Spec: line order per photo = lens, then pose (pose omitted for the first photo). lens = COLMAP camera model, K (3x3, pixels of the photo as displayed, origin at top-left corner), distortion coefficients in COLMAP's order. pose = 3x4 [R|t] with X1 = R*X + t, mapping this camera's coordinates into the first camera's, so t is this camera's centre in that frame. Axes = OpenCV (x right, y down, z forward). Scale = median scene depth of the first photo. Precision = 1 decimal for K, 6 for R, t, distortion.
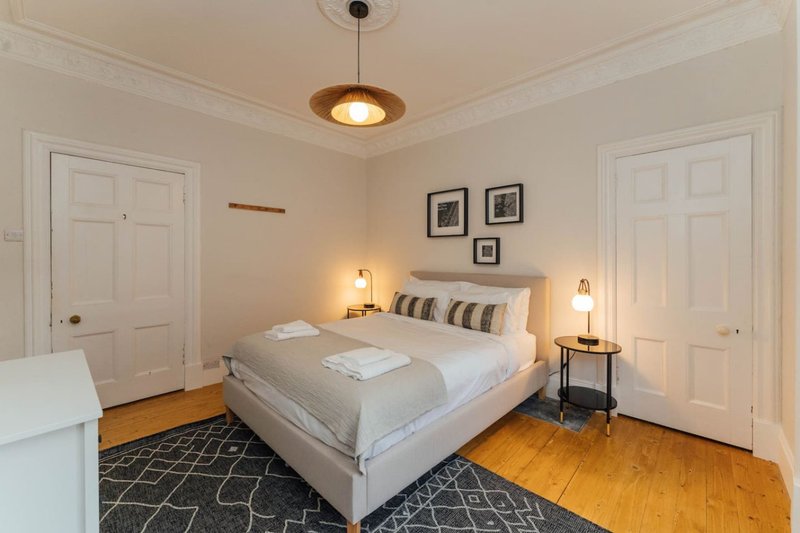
lens RADIAL K [[328.9, 0, 400.4], [0, 328.9, 262.5], [0, 0, 1]] dist [-0.003125, -0.000065]
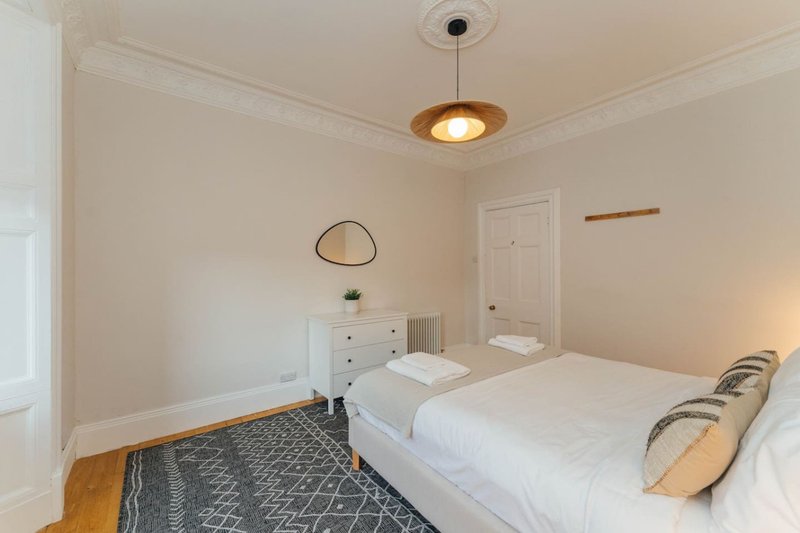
lens RADIAL K [[328.9, 0, 401.3], [0, 328.9, 268.0], [0, 0, 1]] dist [-0.003125, -0.000065]
pose [[-0.173488, -0.001002, -0.984836, 1.041659], [-0.016802, 0.999857, 0.001942, -0.032333], [0.984693, 0.016885, -0.173480, 1.160959]]
